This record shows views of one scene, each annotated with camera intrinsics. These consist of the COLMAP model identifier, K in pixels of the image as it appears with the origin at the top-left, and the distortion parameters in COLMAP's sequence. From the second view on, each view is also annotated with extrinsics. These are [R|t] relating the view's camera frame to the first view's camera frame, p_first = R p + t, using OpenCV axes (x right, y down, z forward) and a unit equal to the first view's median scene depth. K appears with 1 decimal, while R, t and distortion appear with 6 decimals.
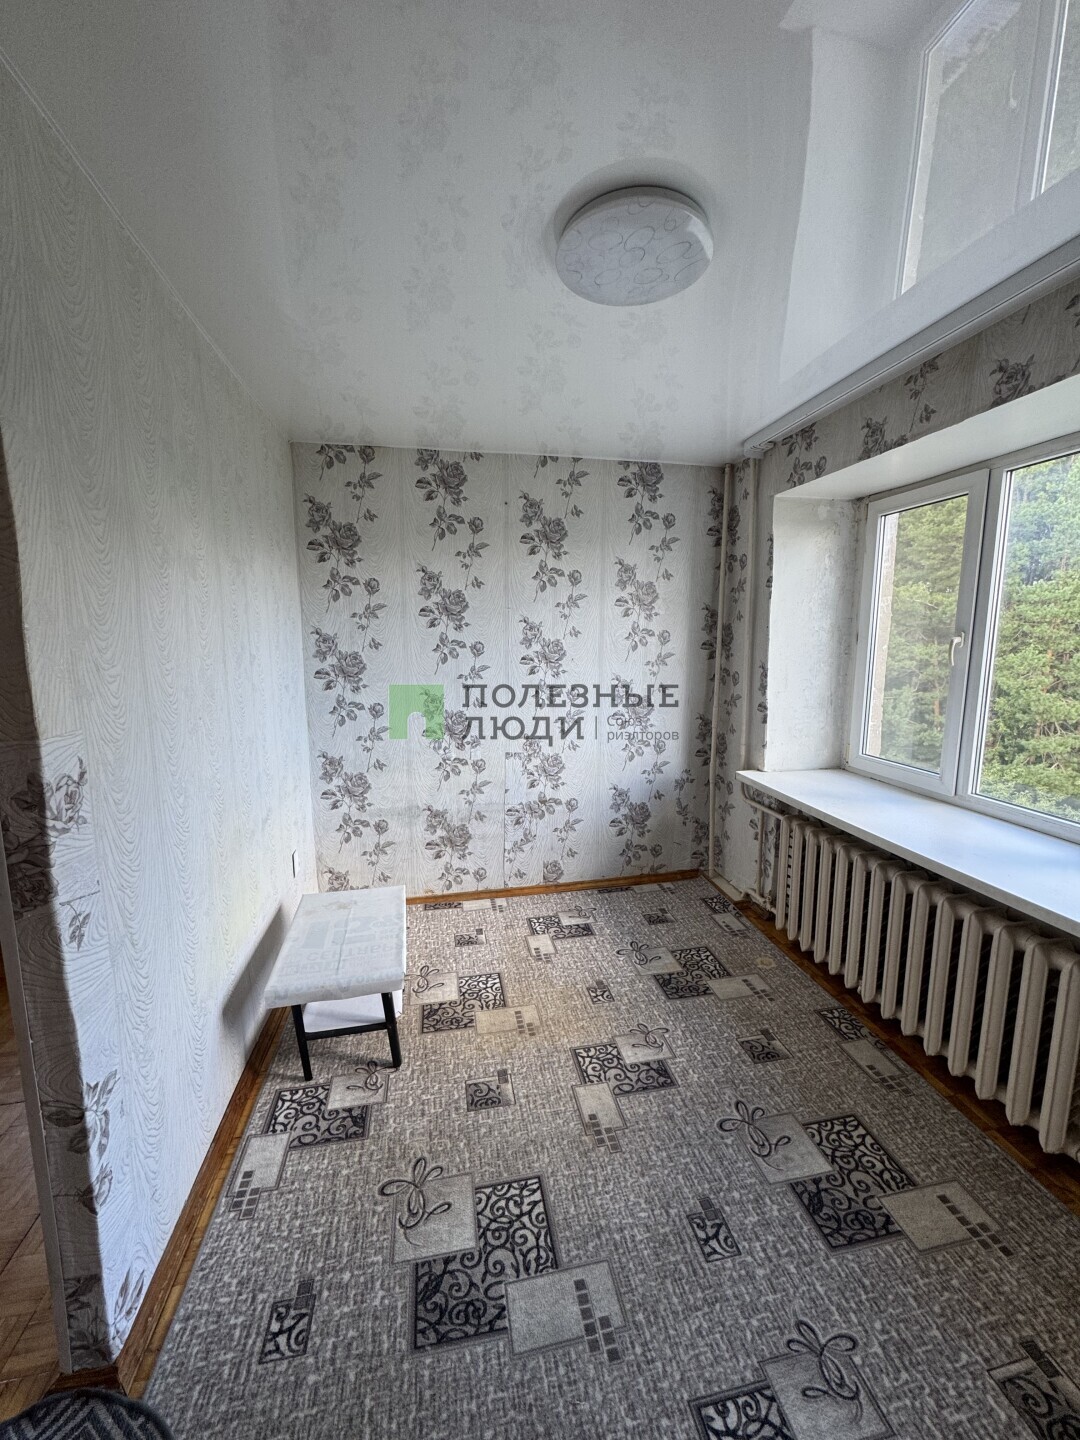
lens RADIAL K [[575.6, 0, 534.5], [0, 575.6, 719.1], [0, 0, 1]] dist [-0.003221, 0.000875]
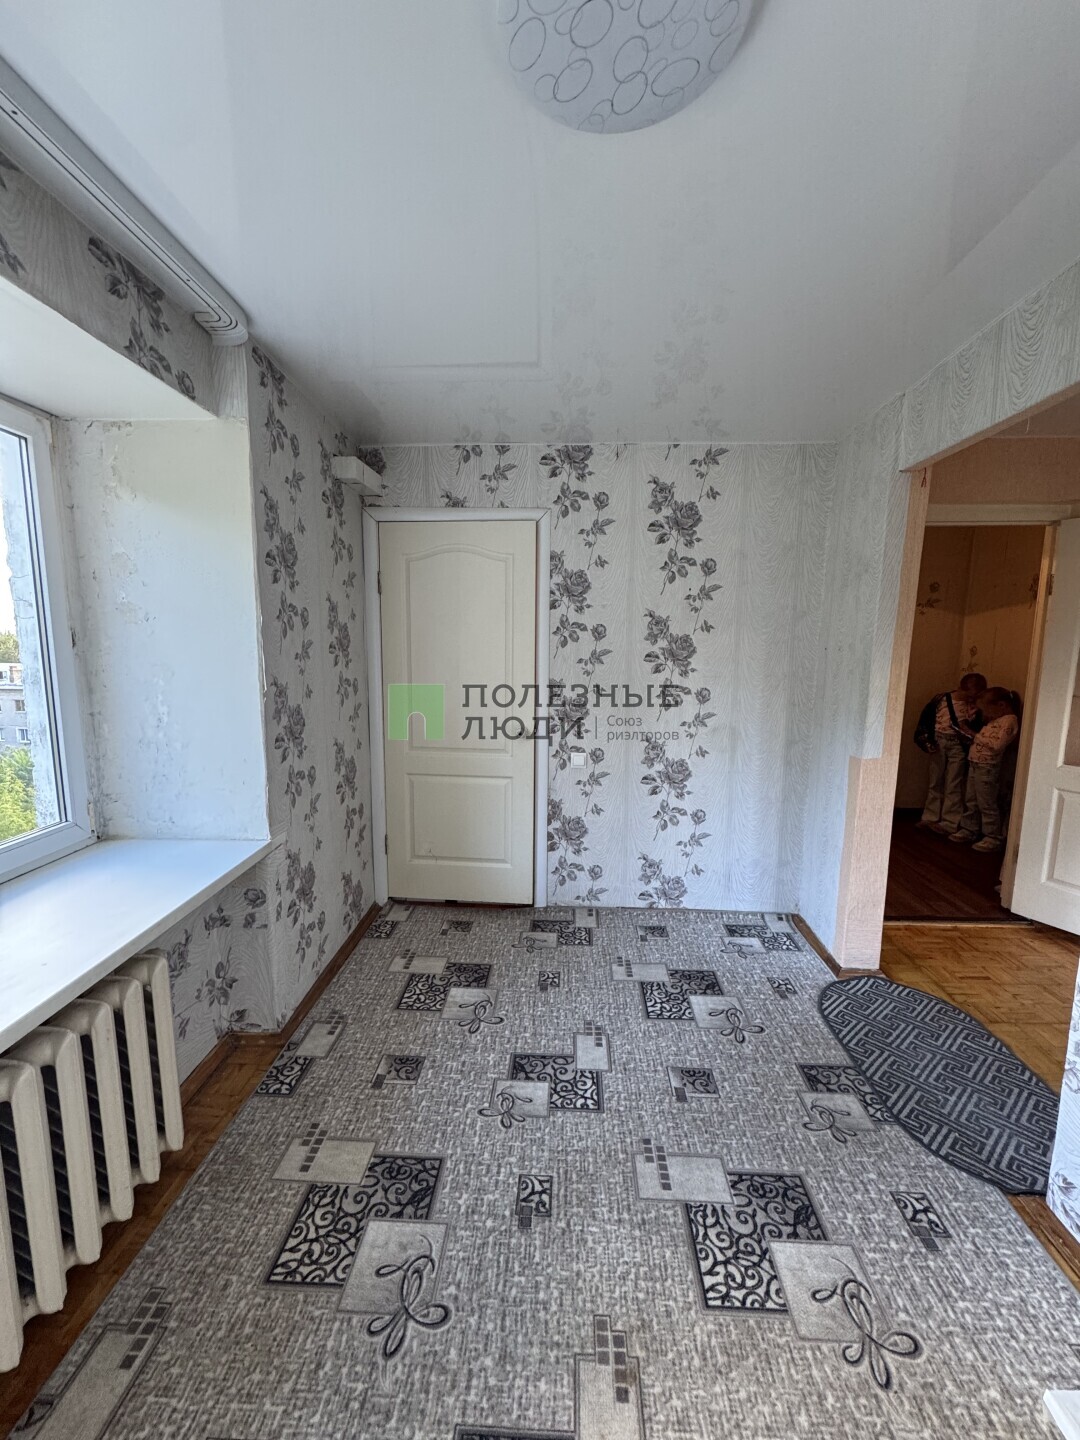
lens RADIAL K [[575.6, 0, 534.3], [0, 575.6, 720.3], [0, 0, 1]] dist [-0.003221, 0.000875]
pose [[-0.970813, -0.036718, 0.237008, 0.060132], [0.030574, 0.961202, 0.274146, -0.160456], [-0.237879, 0.273391, -0.932025, 1.162329]]
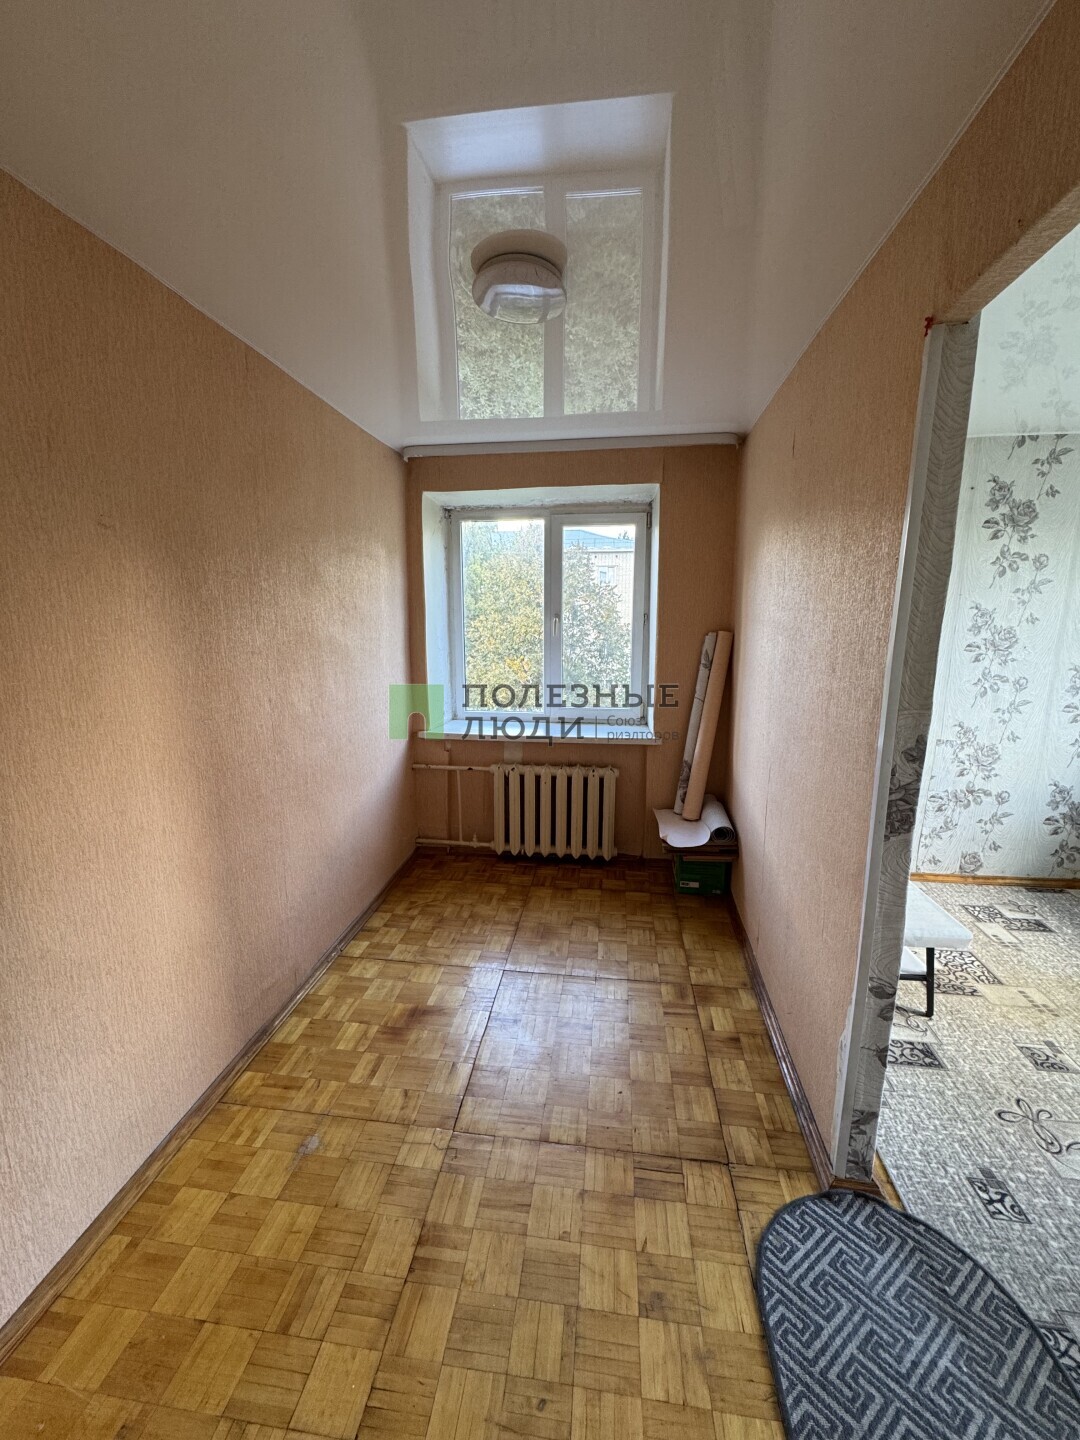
lens RADIAL K [[575.6, 0, 536.2], [0, 575.6, 719.9], [0, 0, 1]] dist [-0.003221, 0.000875]
pose [[0.948646, 0.059784, -0.310638, -0.598096], [-0.048251, 0.997835, 0.044688, 0.019629], [0.312637, -0.027405, 0.949477, -0.252229]]
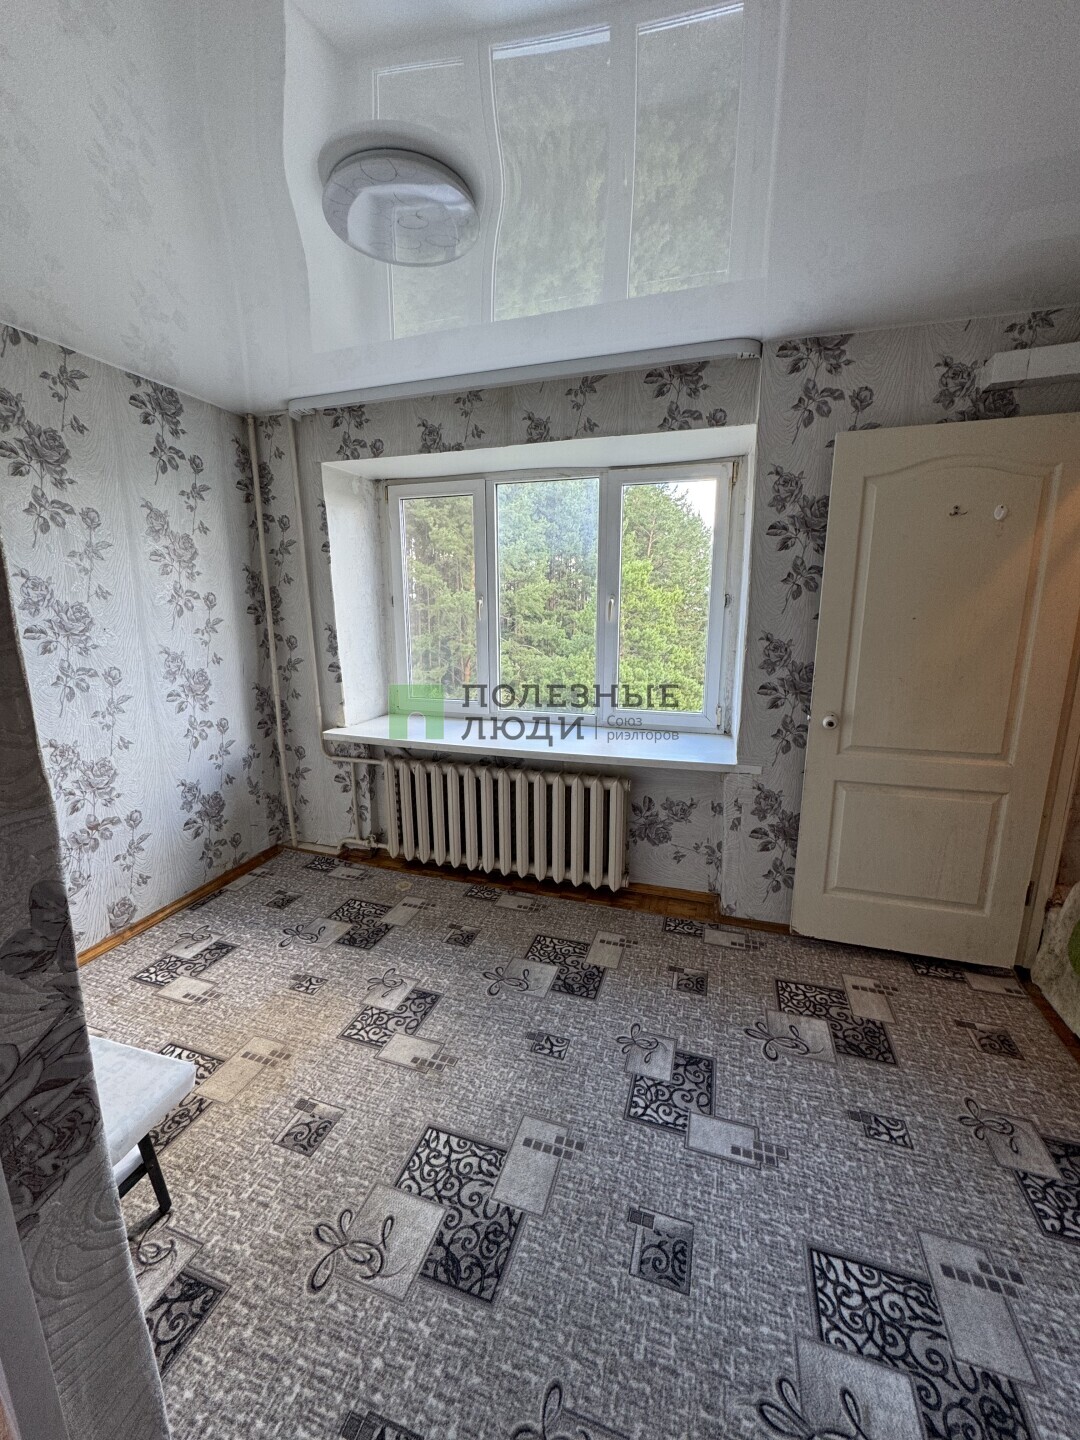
lens RADIAL K [[575.6, 0, 544.9], [0, 575.6, 719.2], [0, 0, 1]] dist [-0.003221, 0.000875]
pose [[0.481879, -0.172629, 0.859065, -0.475223], [0.127553, 0.983778, 0.126141, -0.015264], [-0.866904, 0.048792, 0.496081, 0.204298]]
